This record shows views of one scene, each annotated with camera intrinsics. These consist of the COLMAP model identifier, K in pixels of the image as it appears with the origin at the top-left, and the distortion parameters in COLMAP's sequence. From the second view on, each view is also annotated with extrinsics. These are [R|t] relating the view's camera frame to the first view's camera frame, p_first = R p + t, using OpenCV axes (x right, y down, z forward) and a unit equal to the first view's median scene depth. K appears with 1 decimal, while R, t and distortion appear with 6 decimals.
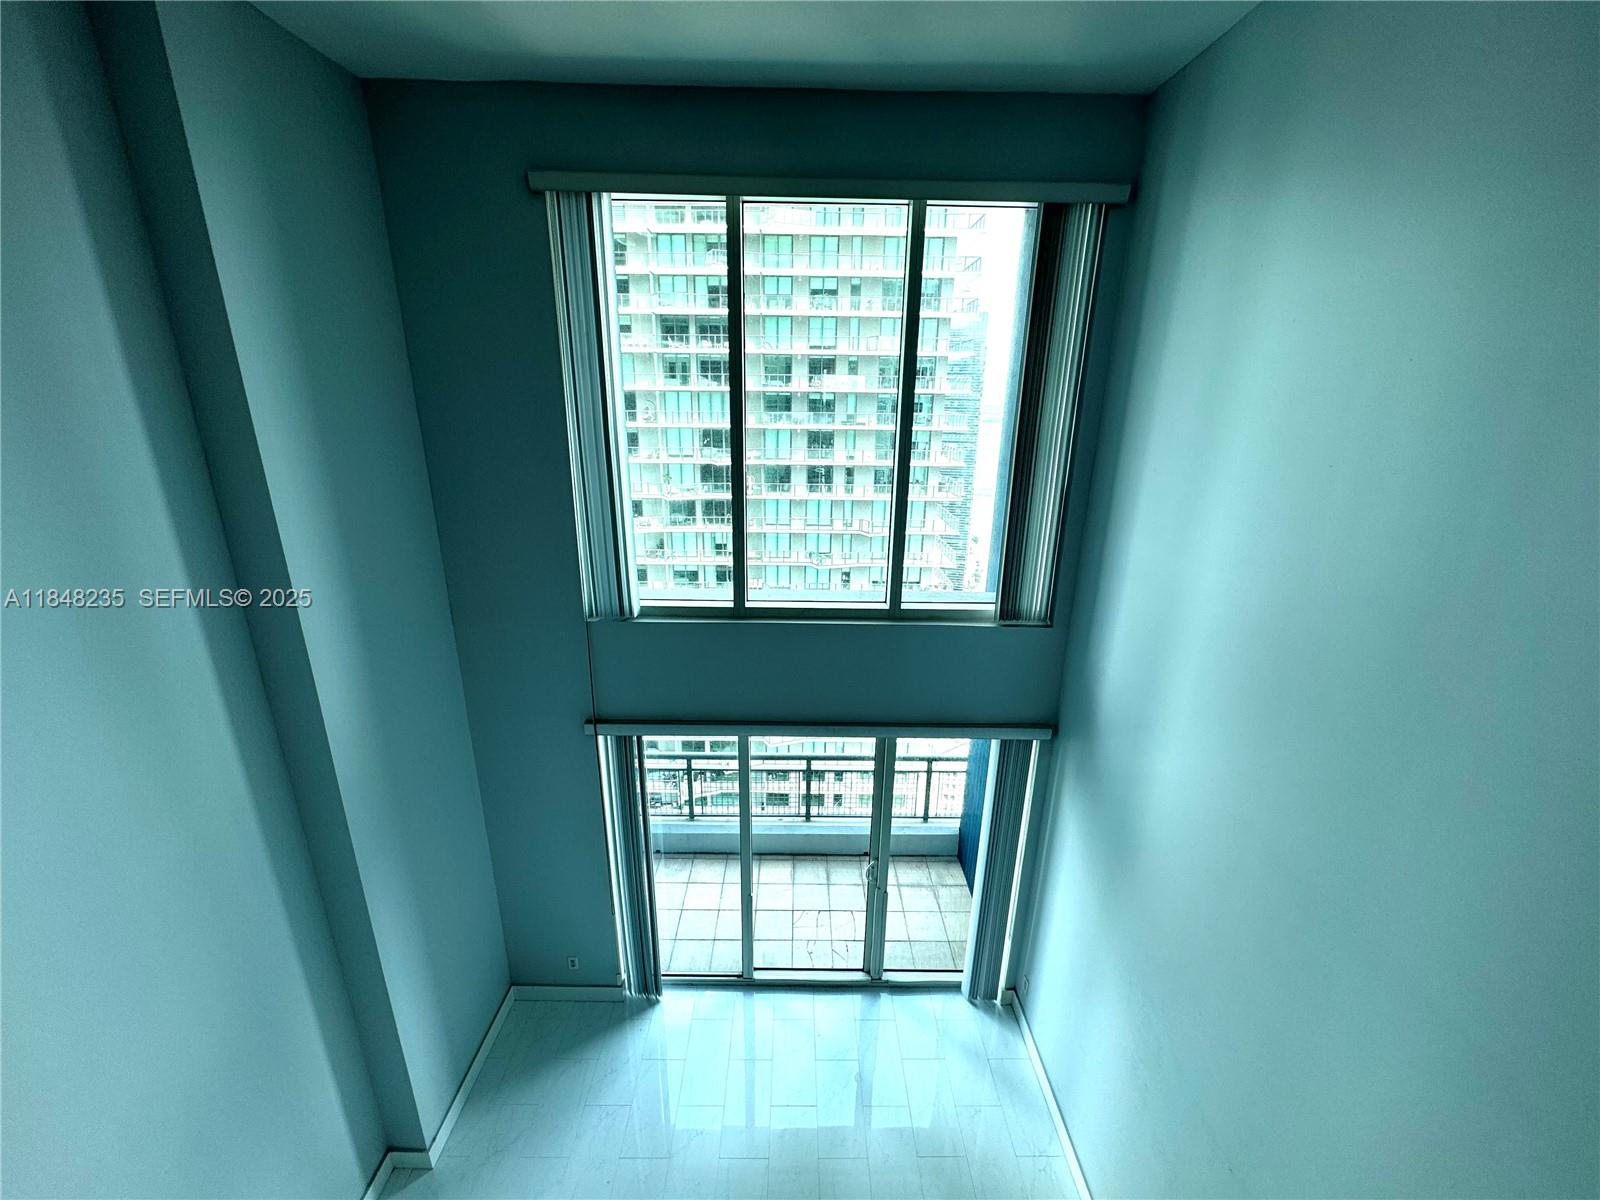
lens RADIAL K [[640.2, 0, 807.5], [0, 640.2, 596.5], [0, 0, 1]] dist [-0.000604, -0.000037]
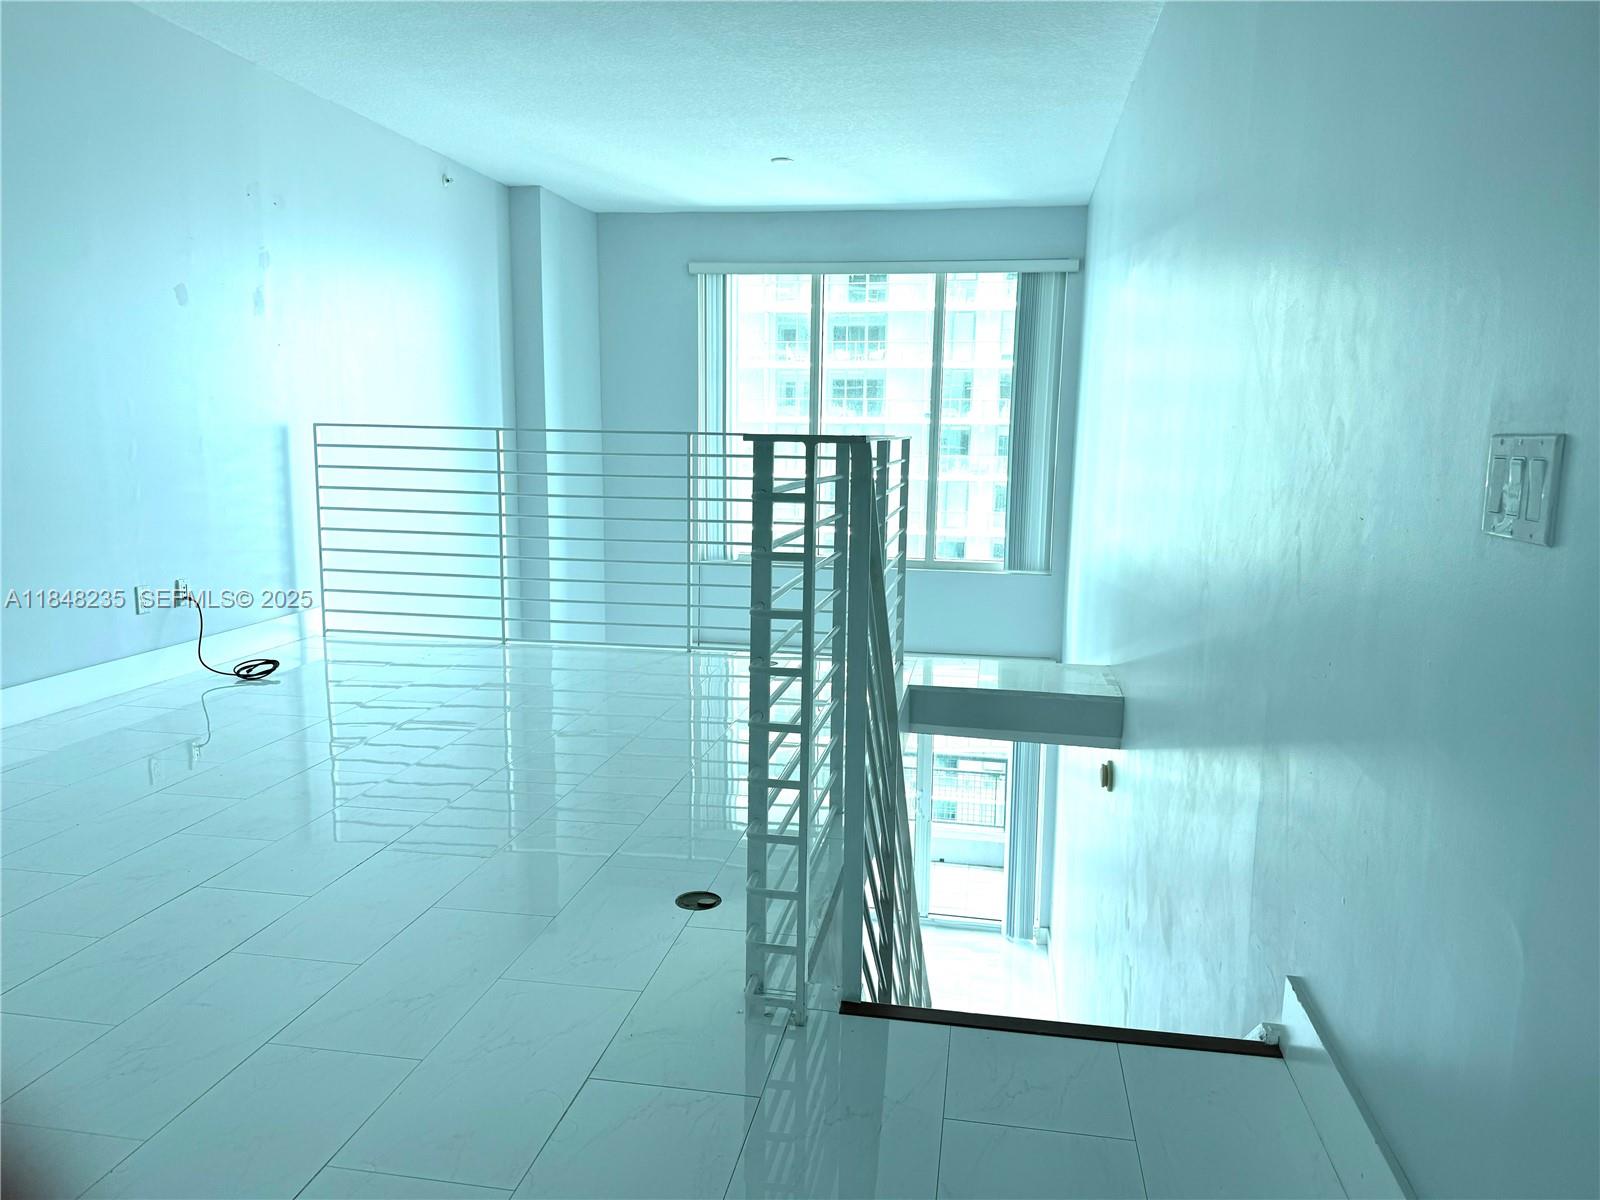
lens RADIAL K [[1112.0, 0, 802.9], [0, 1112.0, 595.9], [0, 0, 1]] dist [0.037683, -0.051703]
pose [[0.982676, 0.027021, -0.183349, 0.300584], [-0.055917, 0.986437, -0.154319, 0.456277], [0.176693, 0.161898, 0.970860, -1.221127]]
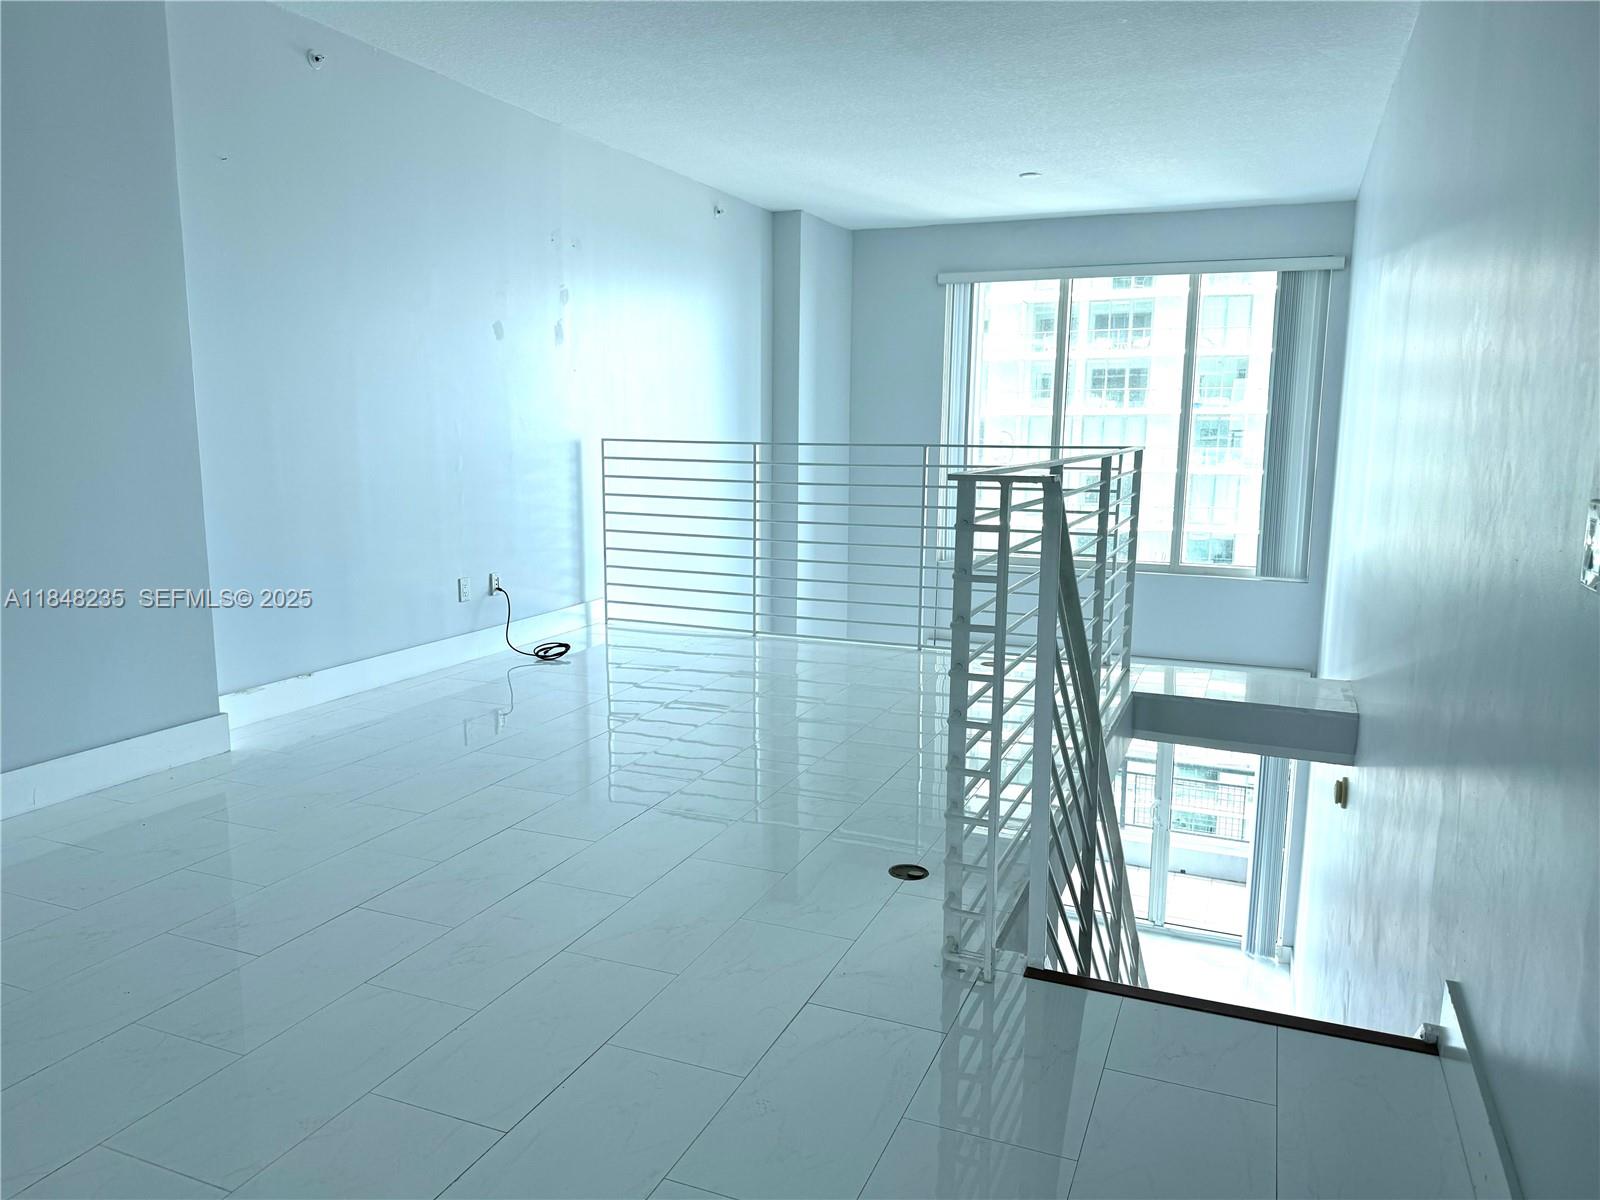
lens RADIAL K [[1112.0, 0, 797.6], [0, 1112.0, 595.6], [0, 0, 1]] dist [0.037683, -0.051703]
pose [[0.914702, 0.055013, -0.400367, 0.347176], [-0.115637, 0.984898, -0.128860, 0.457774], [0.387232, 0.164166, 0.907249, -1.309959]]
